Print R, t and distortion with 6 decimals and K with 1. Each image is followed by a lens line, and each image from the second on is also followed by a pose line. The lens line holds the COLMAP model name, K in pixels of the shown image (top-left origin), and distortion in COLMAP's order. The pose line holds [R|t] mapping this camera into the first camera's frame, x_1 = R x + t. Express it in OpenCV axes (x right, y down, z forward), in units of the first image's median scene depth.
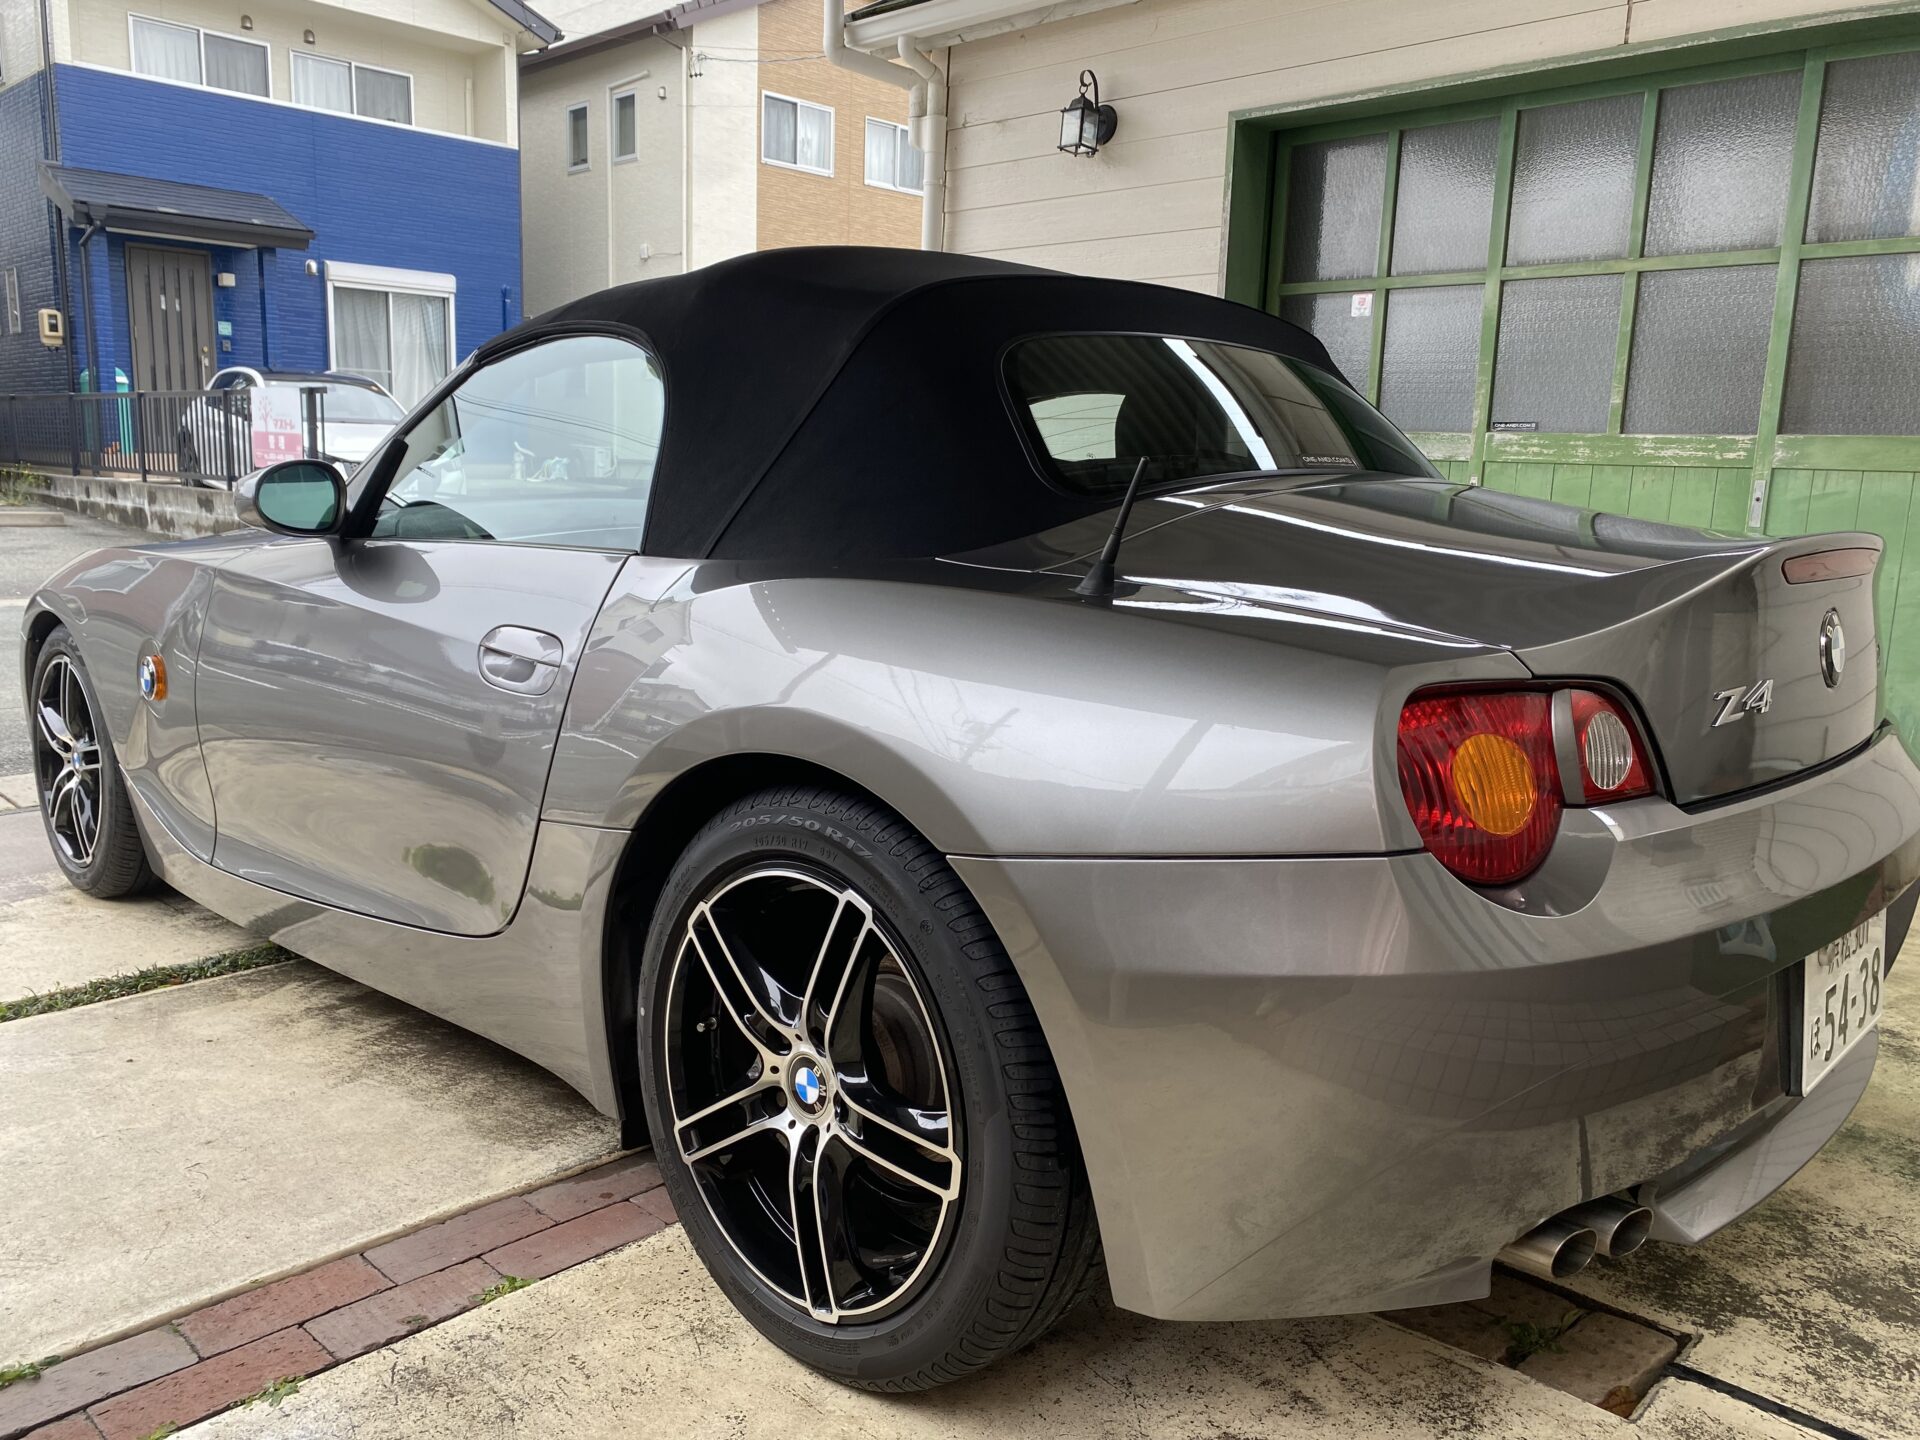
lens RADIAL K [[1468.5, 0, 956.0], [0, 1468.5, 749.7], [0, 0, 1]] dist [0.012123, 0.012041]
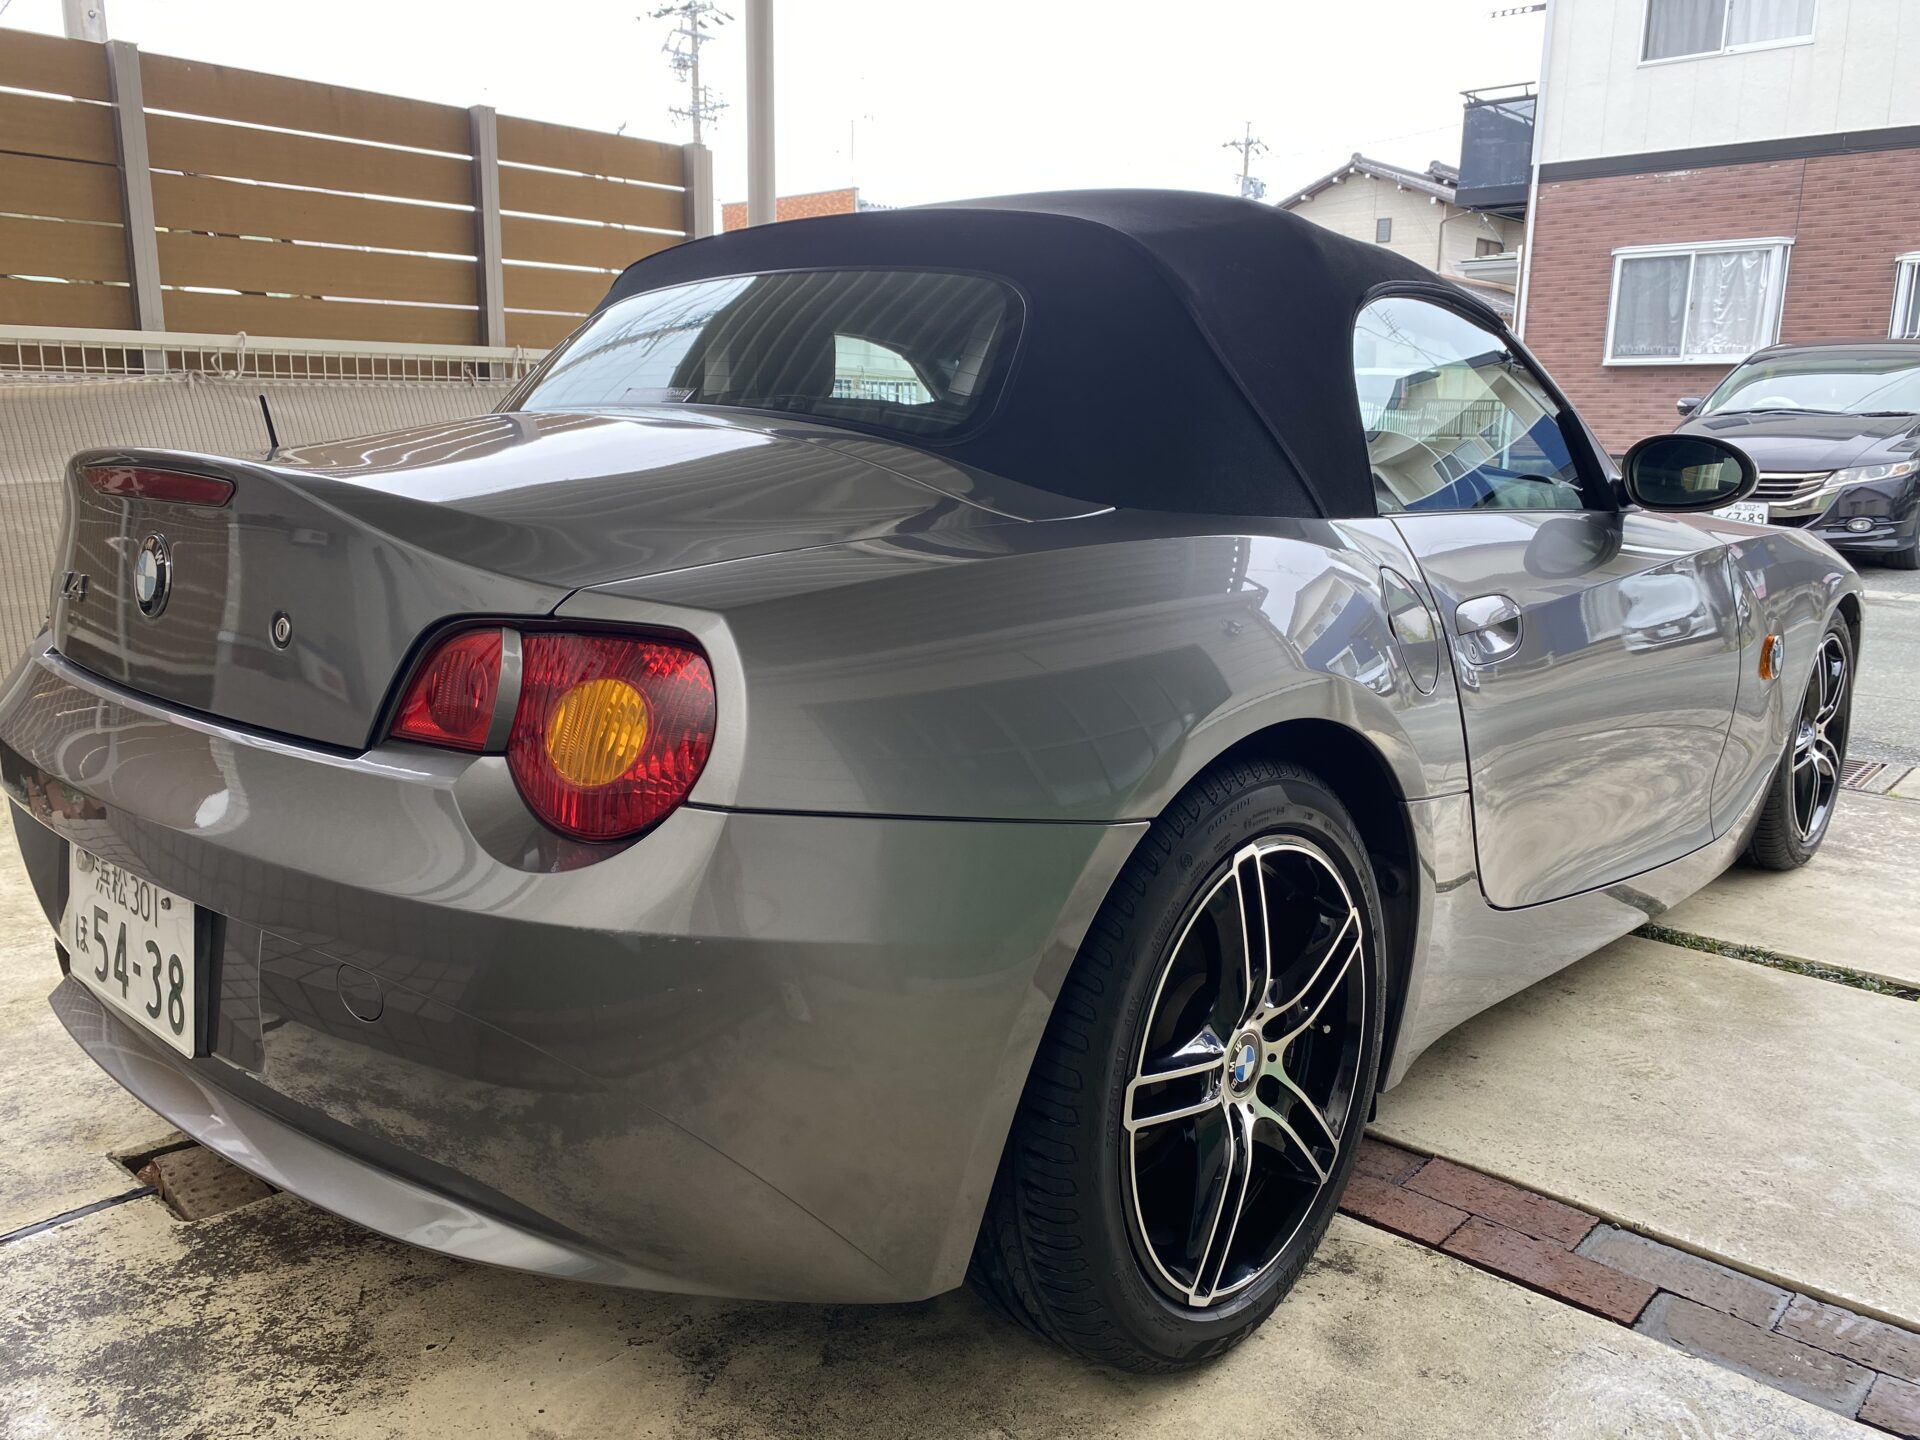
lens RADIAL K [[1463.9, 0, 946.0], [0, 1463.9, 718.5], [0, 0, 1]] dist [0.011082, 0.004083]
pose [[0.022808, 0.177008, -0.983945, 0.619932], [-0.202432, 0.964632, 0.168841, -0.094816], [0.979031, 0.195331, 0.057834, 0.589919]]
